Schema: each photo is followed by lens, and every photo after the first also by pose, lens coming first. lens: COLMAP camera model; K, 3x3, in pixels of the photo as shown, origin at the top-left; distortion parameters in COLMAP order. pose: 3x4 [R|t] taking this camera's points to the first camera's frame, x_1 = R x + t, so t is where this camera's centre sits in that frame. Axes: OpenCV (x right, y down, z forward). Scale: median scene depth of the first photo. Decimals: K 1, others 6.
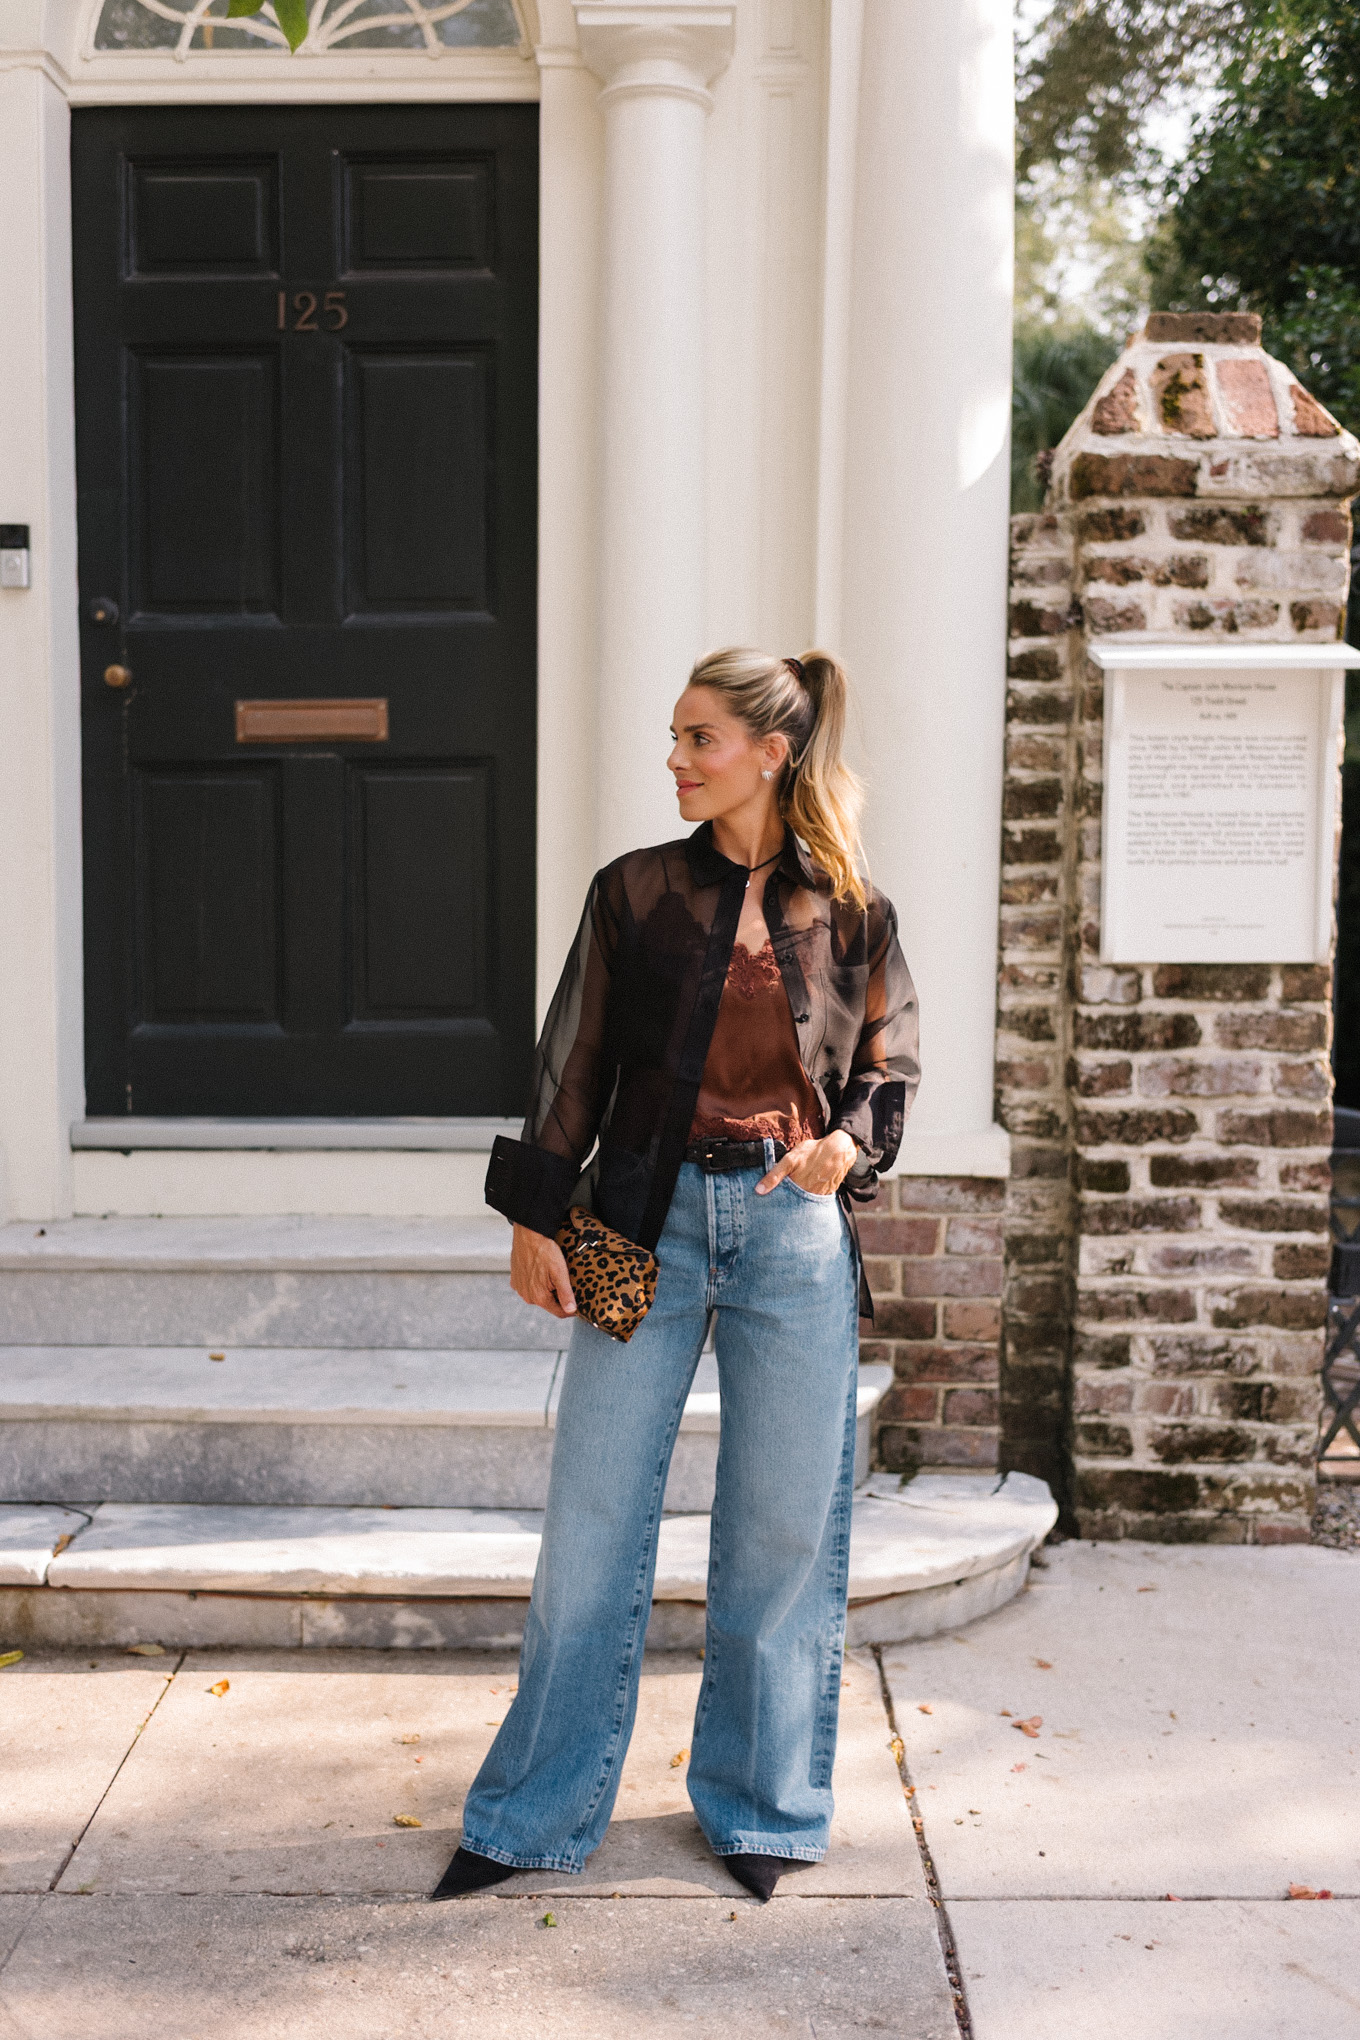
lens RADIAL K [[2005.6, 0, 671.9], [0, 2005.6, 1029.7], [0, 0, 1]] dist [-0.002684, 0.000000]
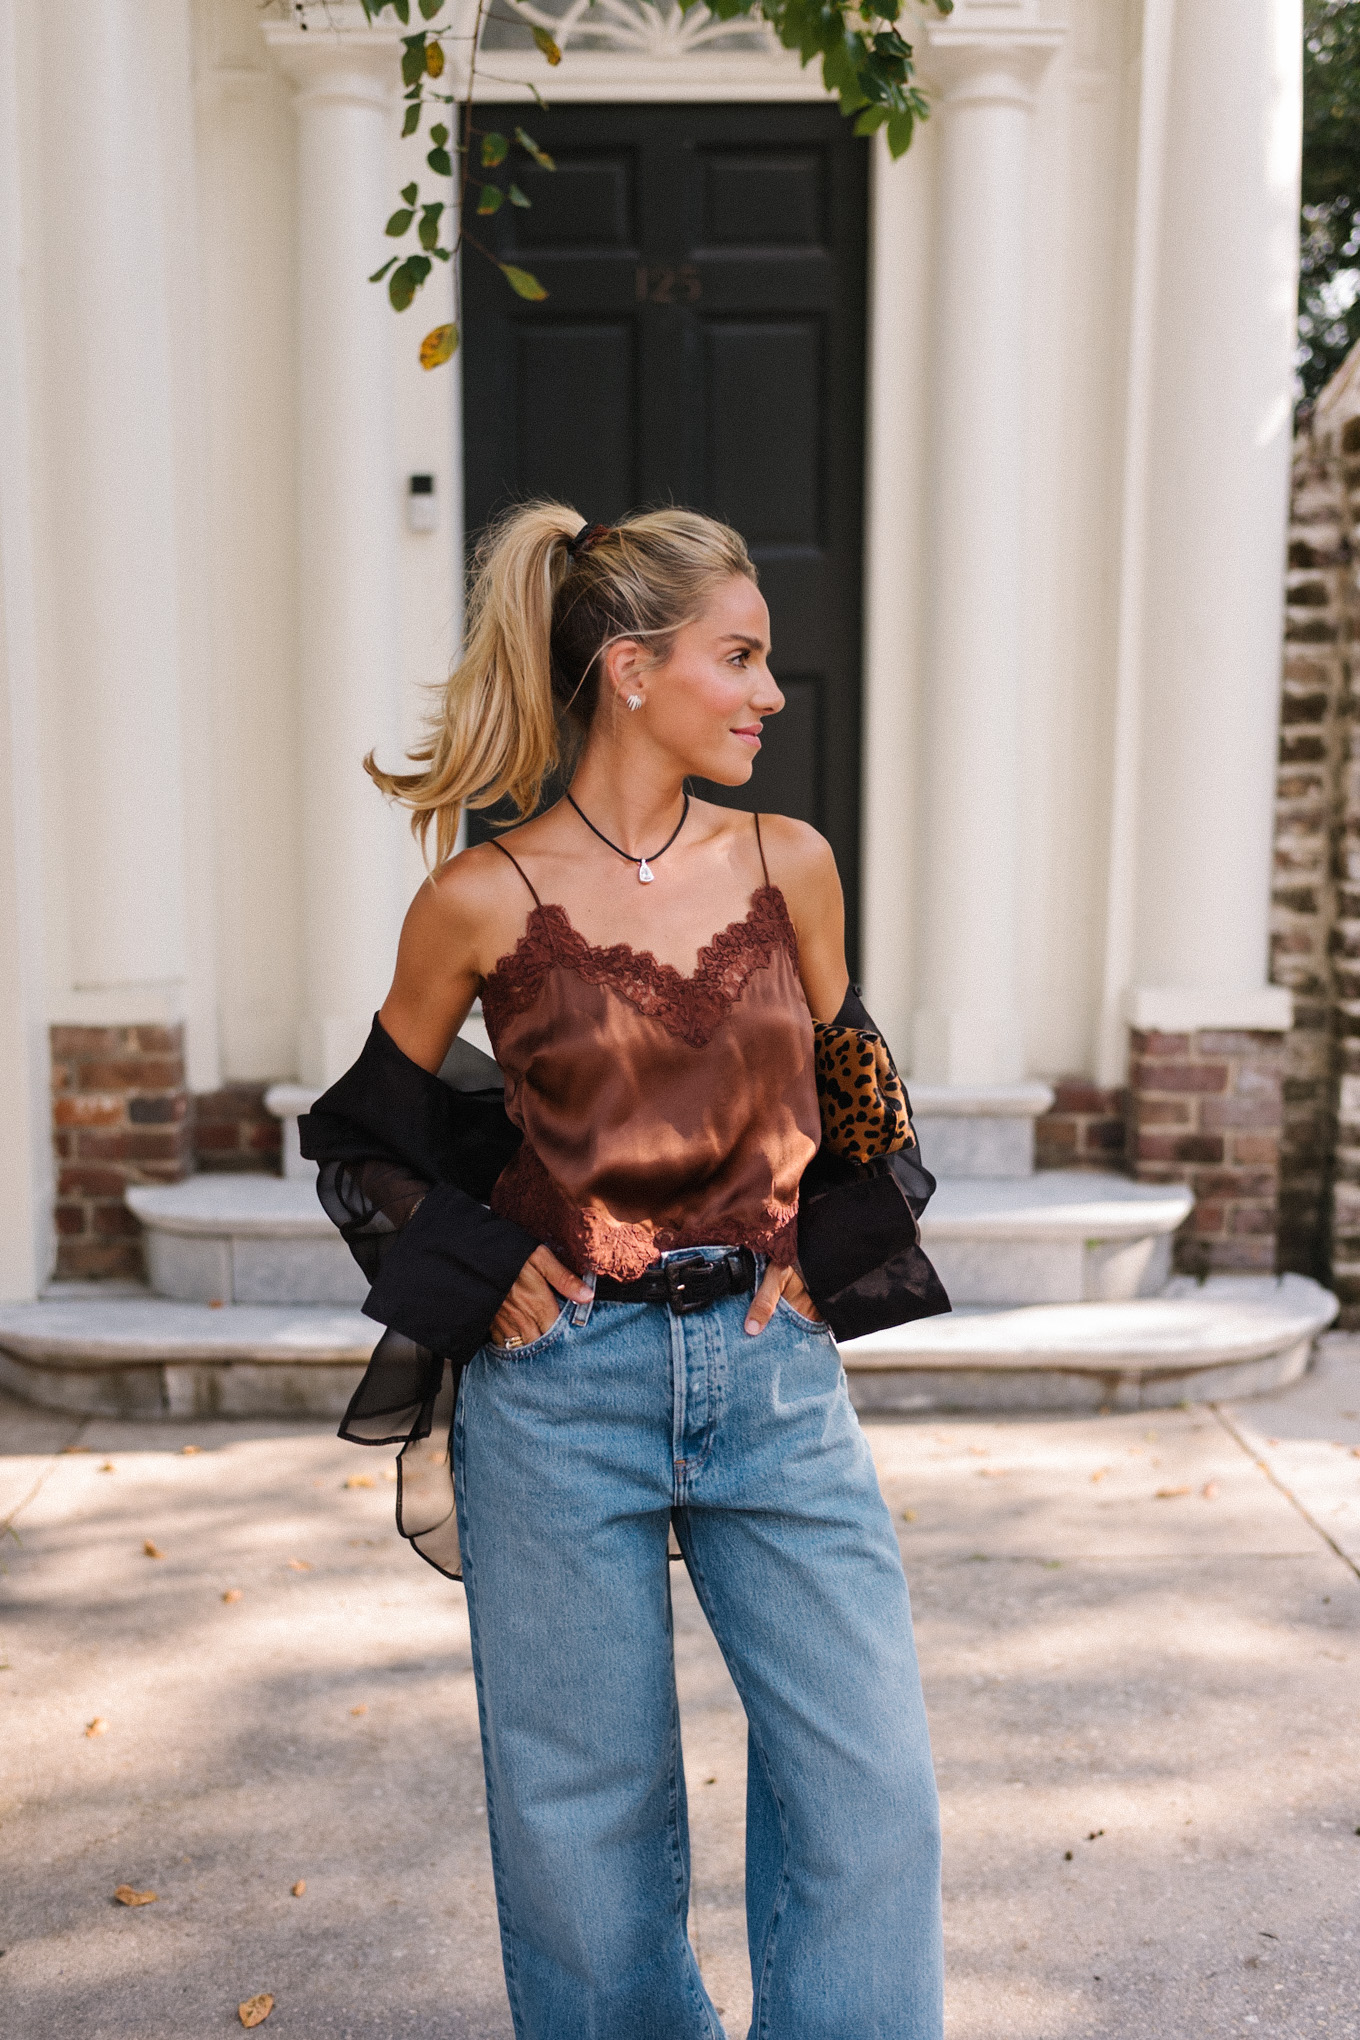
lens RADIAL K [[2005.6, 0, 702.5], [0, 2005.6, 1020.7], [0, 0, 1]] dist [-0.002684, 0.000000]
pose [[0.999723, -0.008264, 0.022017, -0.202328], [0.007302, 0.999030, 0.043417, 0.014565], [-0.022354, -0.043244, 0.998814, -0.179334]]
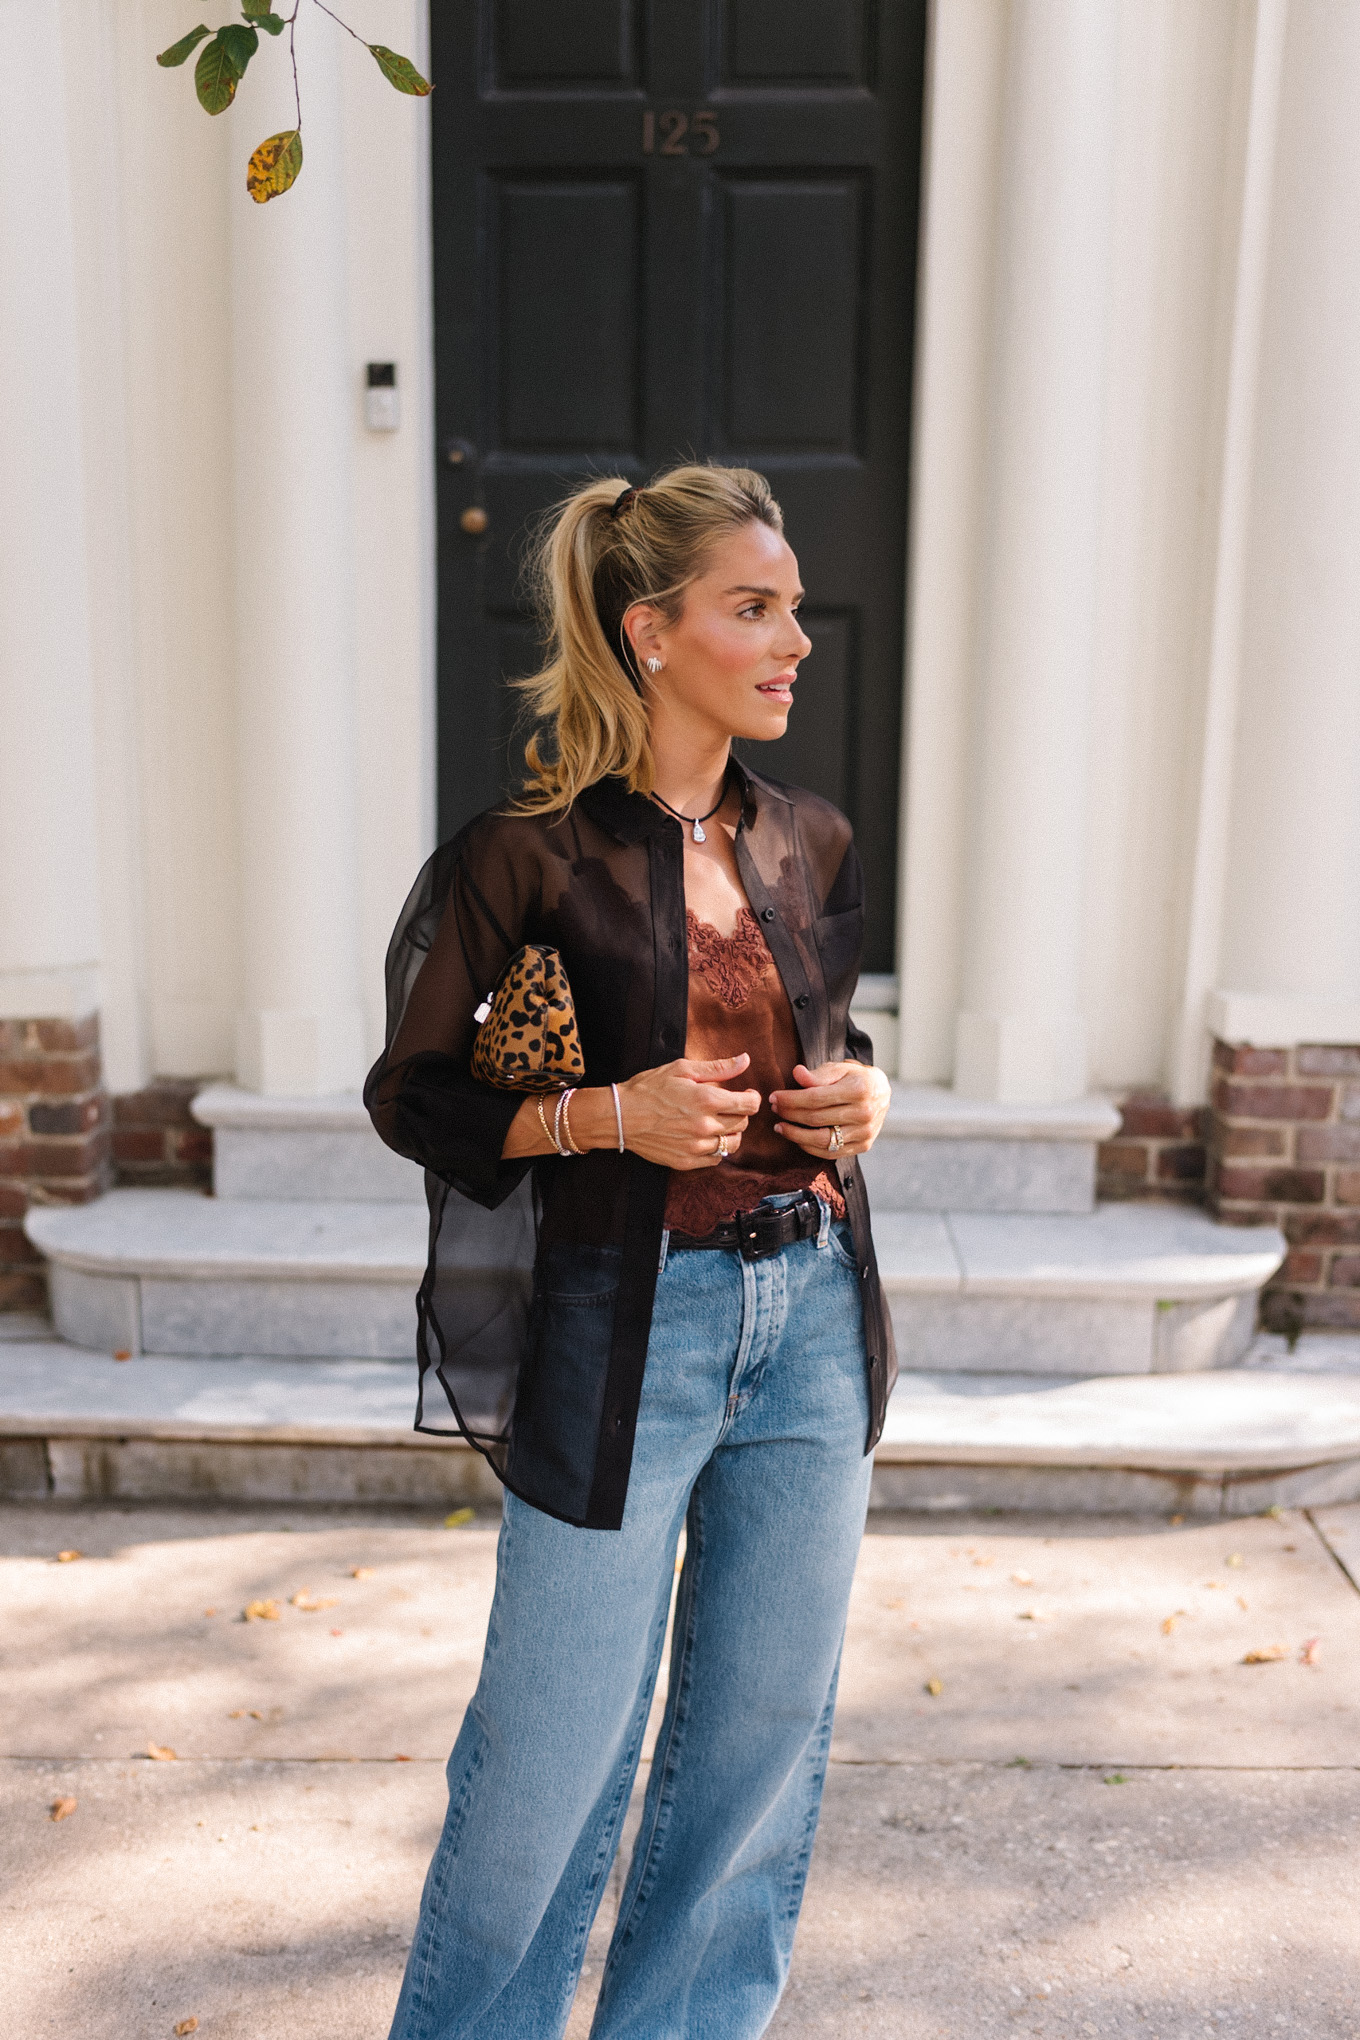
lens RADIAL K [[2005.6, 0, 697.6], [0, 2005.6, 1027.3], [0, 0, 1]] dist [-0.002684, 0.000000]
pose [[0.999958, 0.007627, -0.005050, -0.175184], [-0.007118, 0.995528, 0.094201, -0.025776], [0.005746, -0.094162, 0.995540, 0.008901]]
